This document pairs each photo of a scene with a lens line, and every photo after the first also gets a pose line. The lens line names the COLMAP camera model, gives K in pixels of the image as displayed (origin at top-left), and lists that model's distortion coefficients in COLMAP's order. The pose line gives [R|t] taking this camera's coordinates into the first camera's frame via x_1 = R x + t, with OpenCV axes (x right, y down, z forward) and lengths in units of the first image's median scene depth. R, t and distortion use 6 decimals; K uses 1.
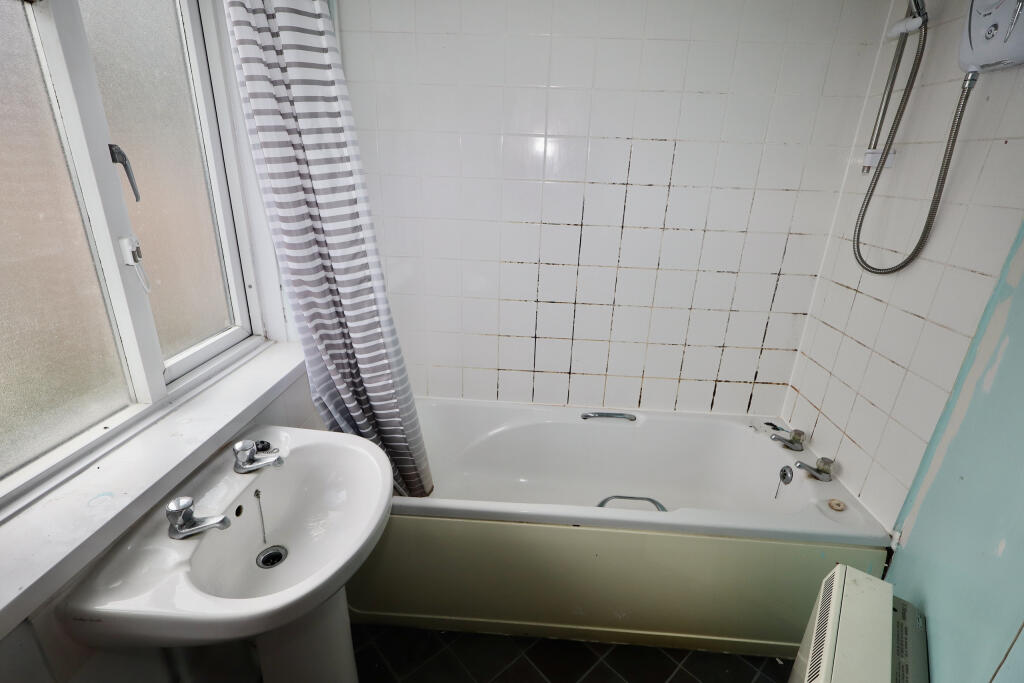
lens RADIAL K [[479.7, 0, 510.4], [0, 479.7, 339.2], [0, 0, 1]] dist [0.004731, 0.000416]
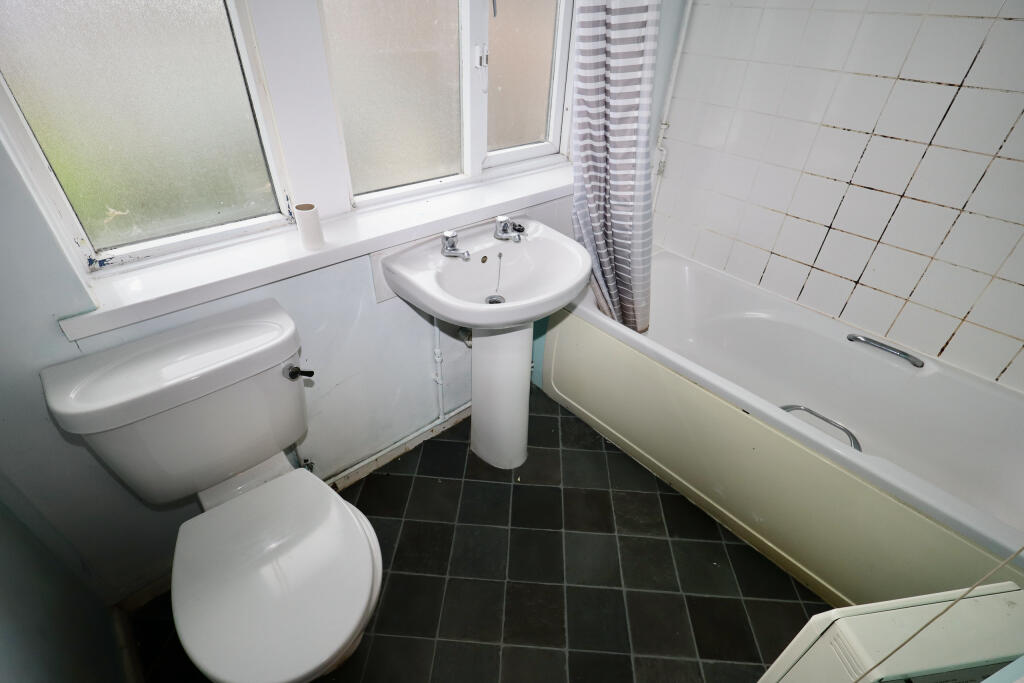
lens RADIAL K [[479.7, 0, 512.6], [0, 479.7, 340.6], [0, 0, 1]] dist [0.004731, 0.000416]
pose [[0.705039, 0.409233, -0.579179, 0.303648], [-0.260536, 0.909059, 0.325165, 0.062690], [0.659576, -0.078357, 0.747542, -0.027386]]
